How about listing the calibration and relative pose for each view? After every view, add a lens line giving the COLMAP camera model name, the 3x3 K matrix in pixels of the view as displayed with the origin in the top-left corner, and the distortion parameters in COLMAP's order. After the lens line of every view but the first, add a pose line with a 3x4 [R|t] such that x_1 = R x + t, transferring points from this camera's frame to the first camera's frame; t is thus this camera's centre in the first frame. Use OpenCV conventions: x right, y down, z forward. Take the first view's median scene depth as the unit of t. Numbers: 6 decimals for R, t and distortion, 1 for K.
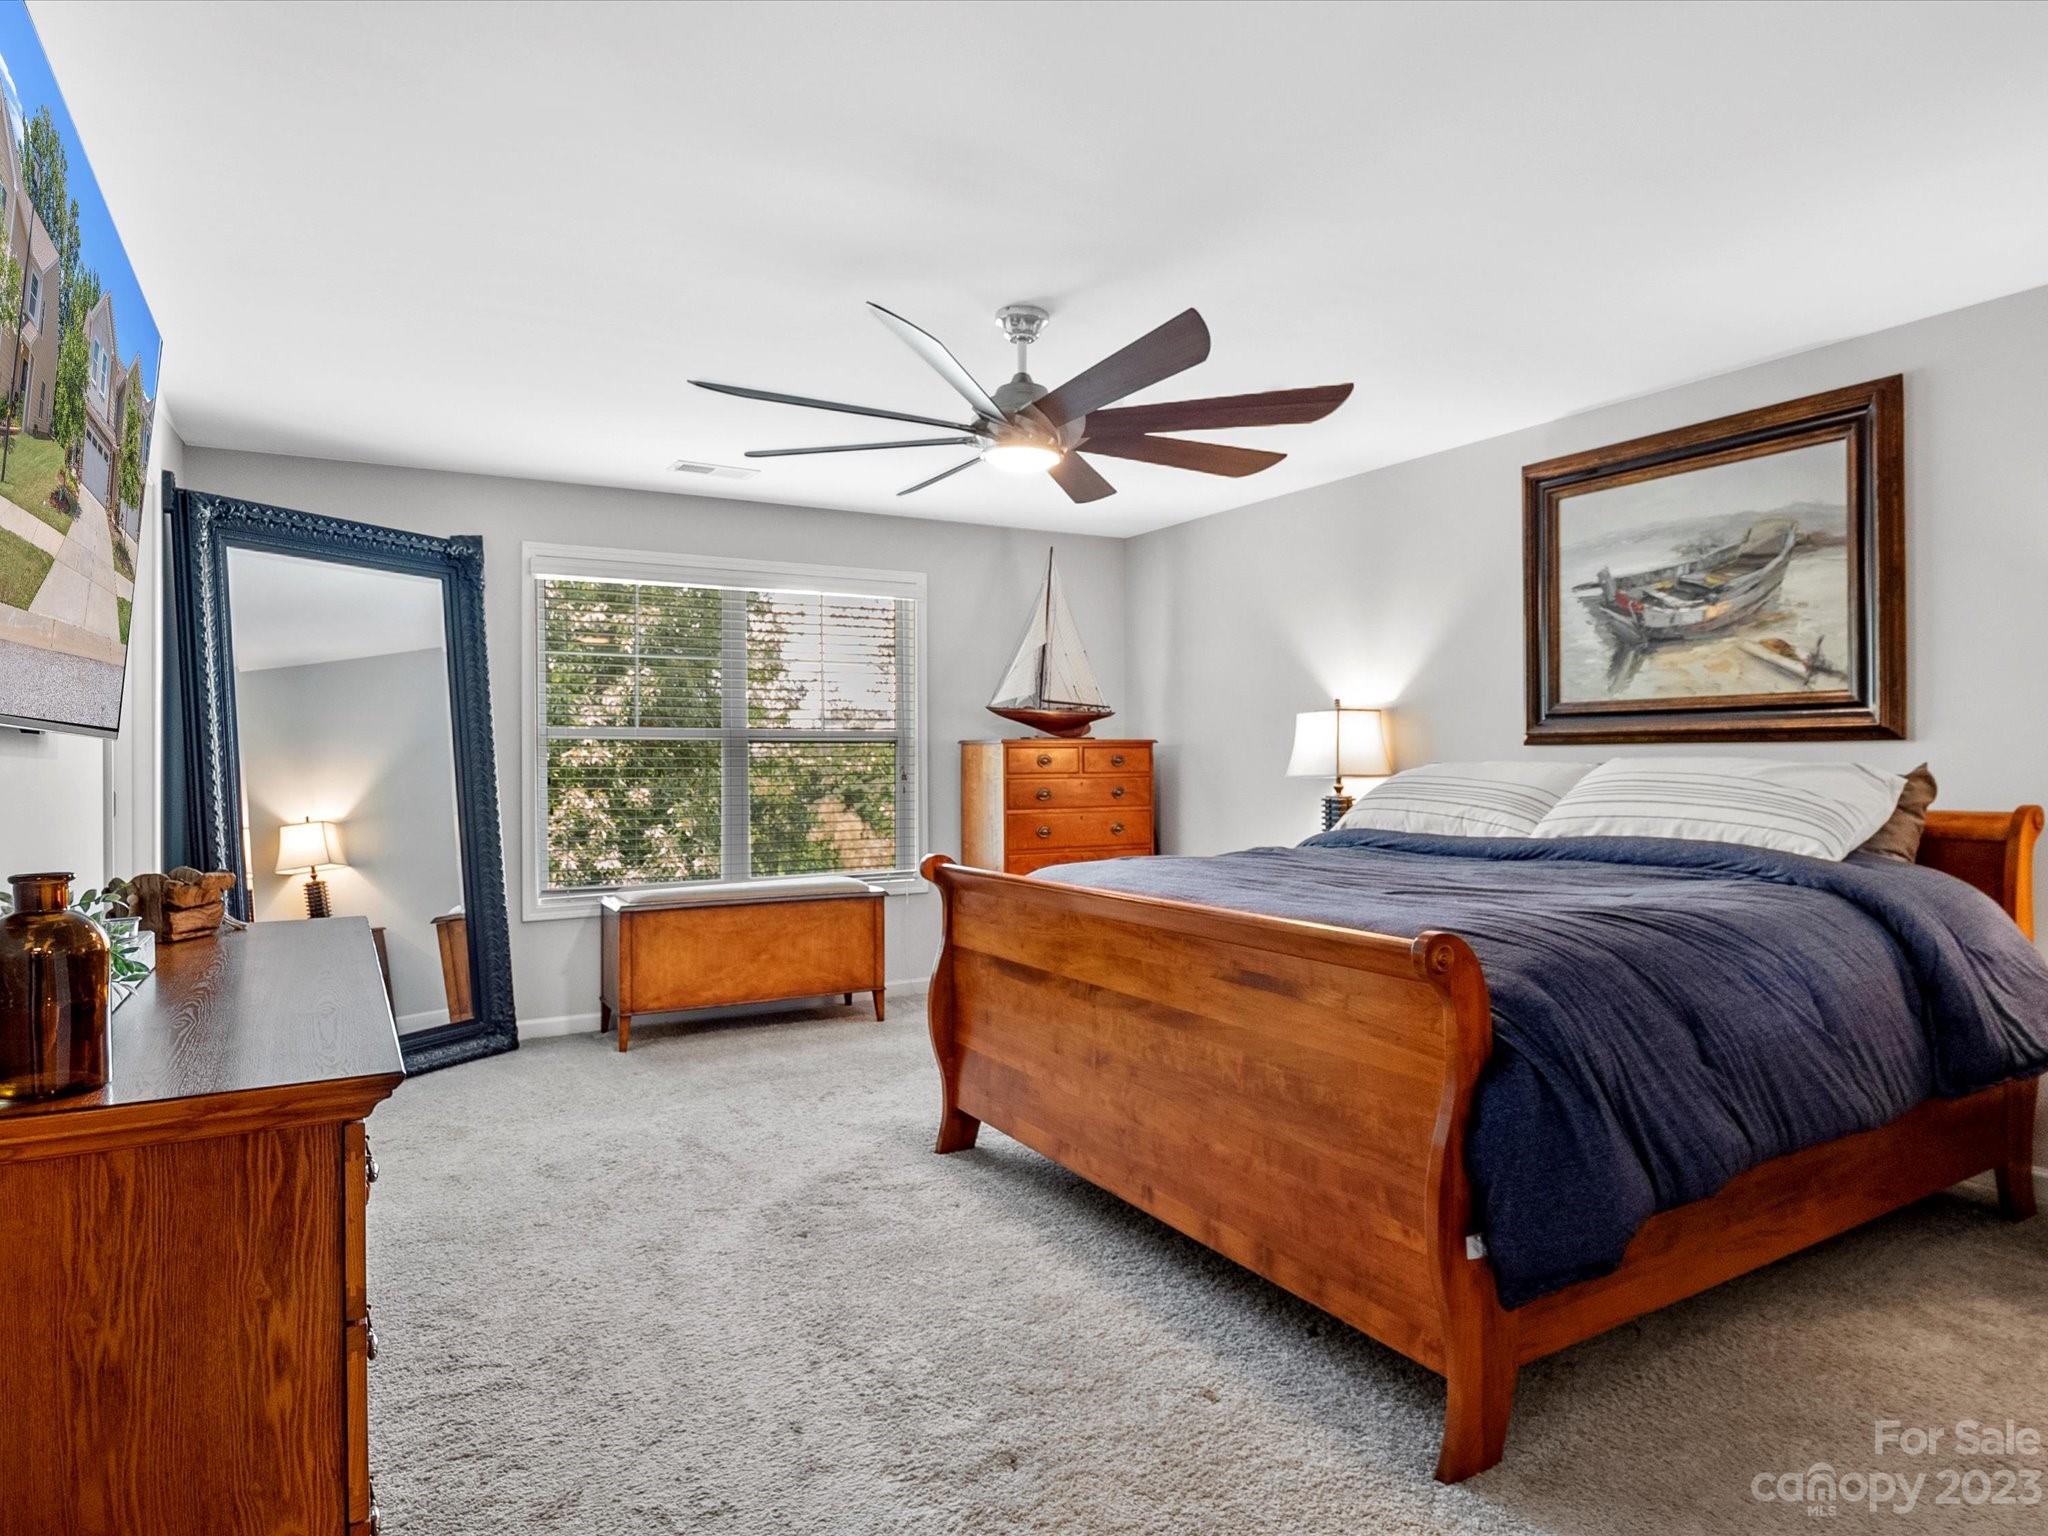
lens RADIAL K [[1242.0, 0, 1037.5], [0, 1242.0, 764.1], [0, 0, 1]] dist [0.000634, -0.008574]
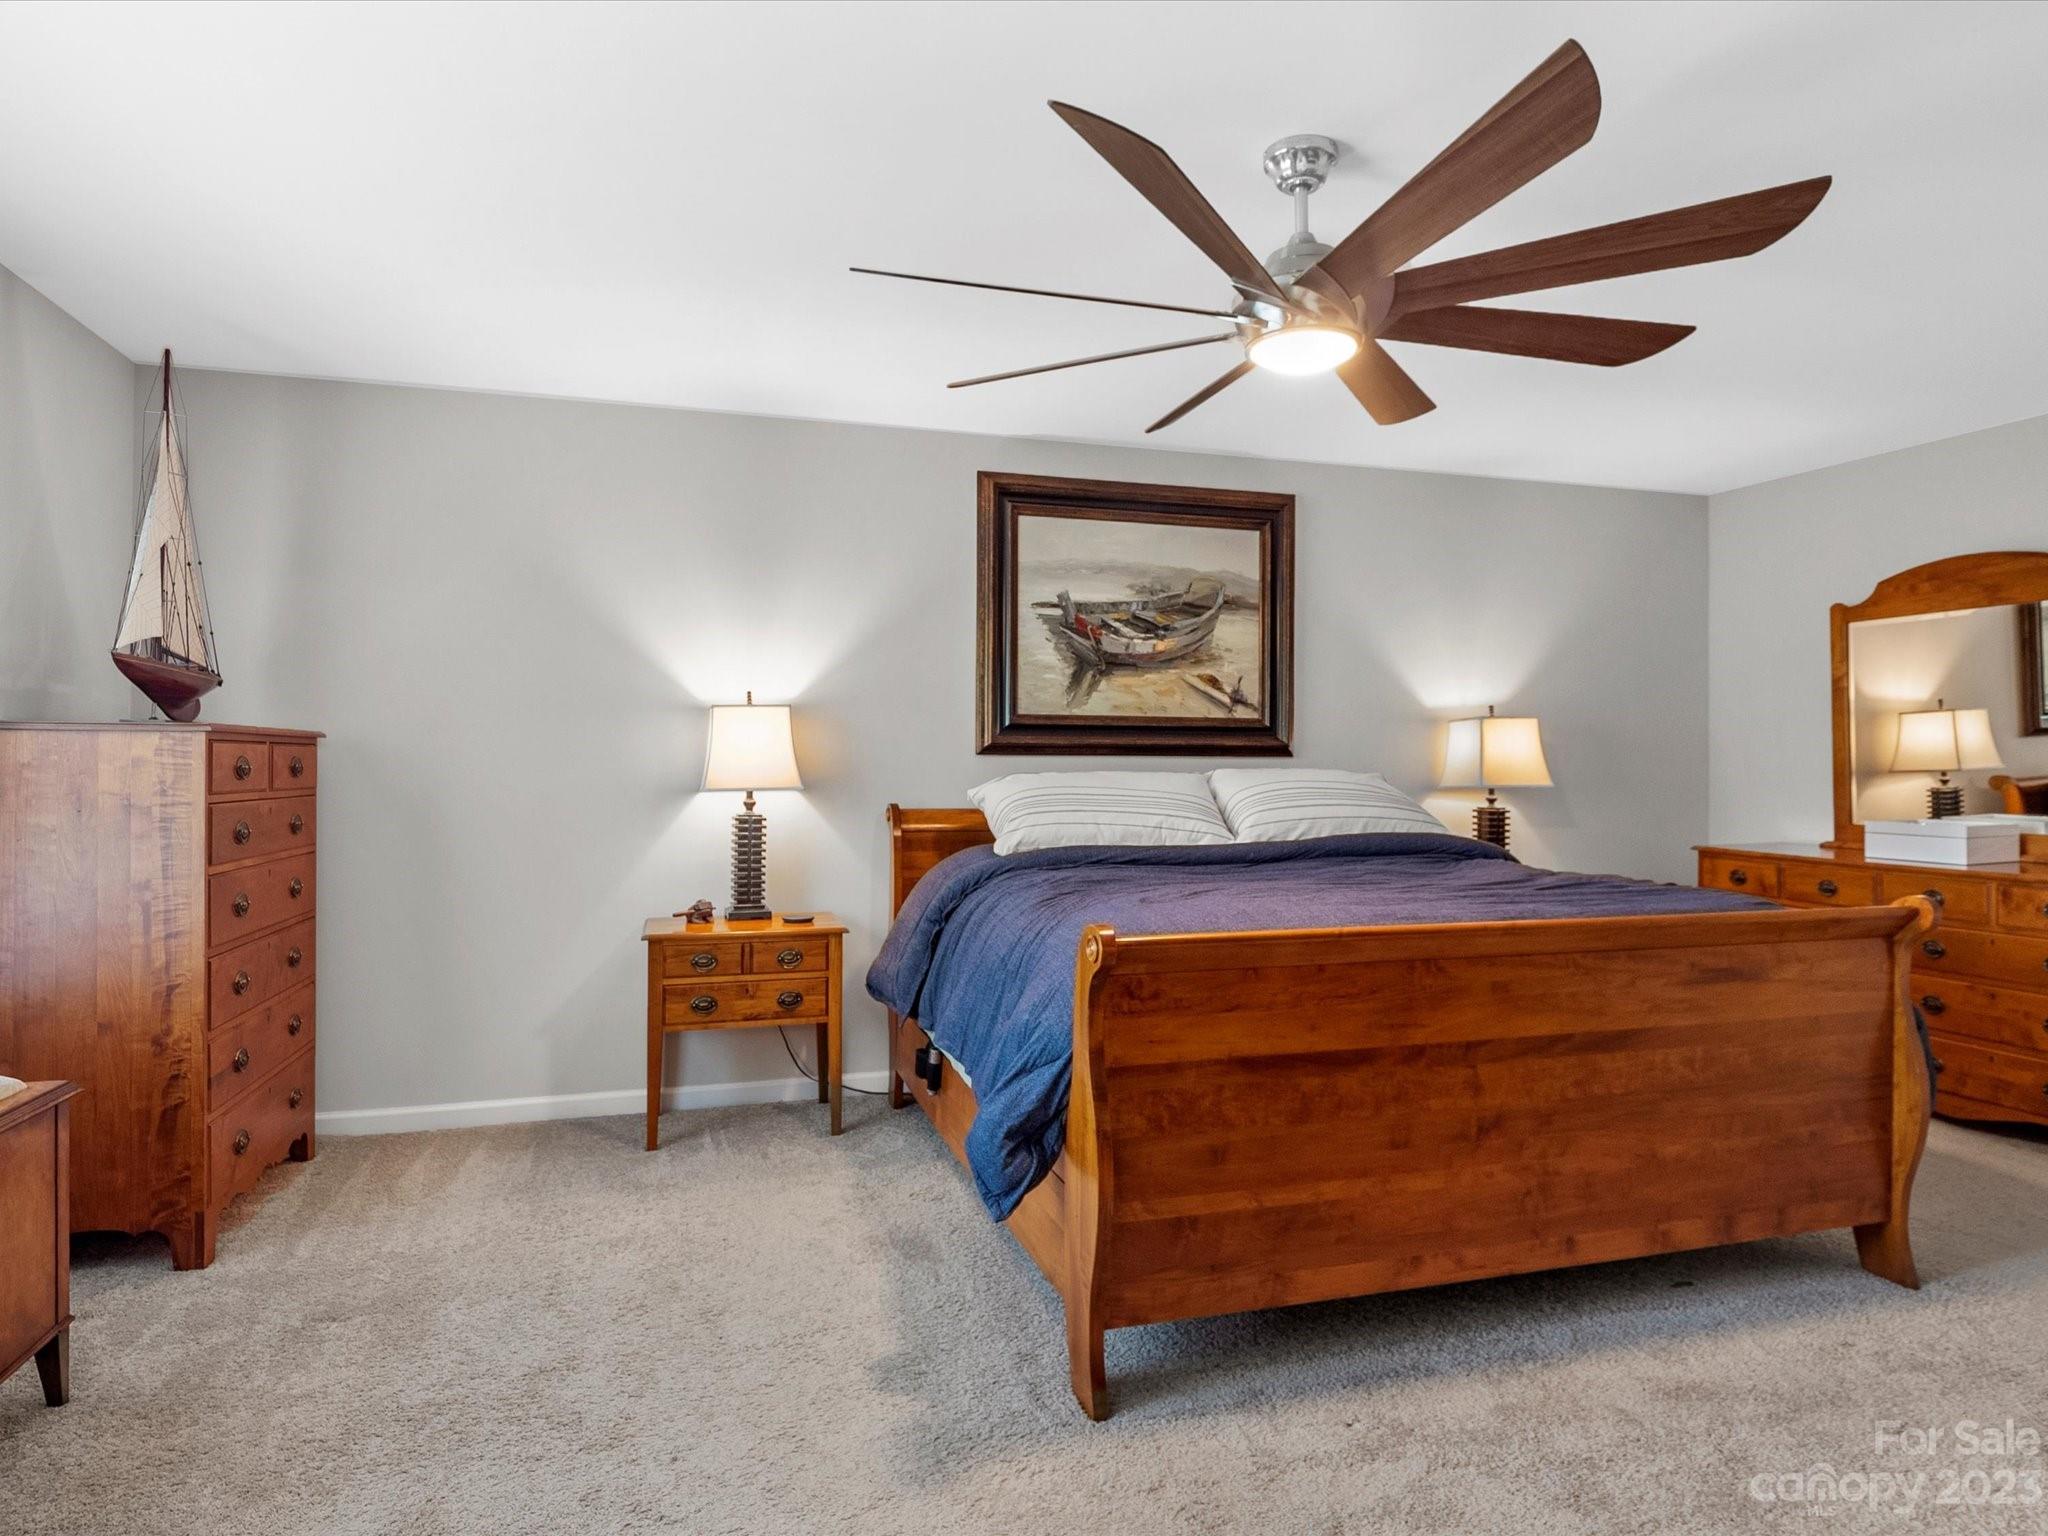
lens RADIAL K [[1242.0, 0, 1032.9], [0, 1242.0, 768.2], [0, 0, 1]] dist [0.000634, -0.008574]
pose [[0.223004, 0.002914, 0.974813, -0.651456], [-0.000699, 0.999996, -0.002829, -0.001944], [-0.974817, -0.000050, 0.223005, 0.862692]]
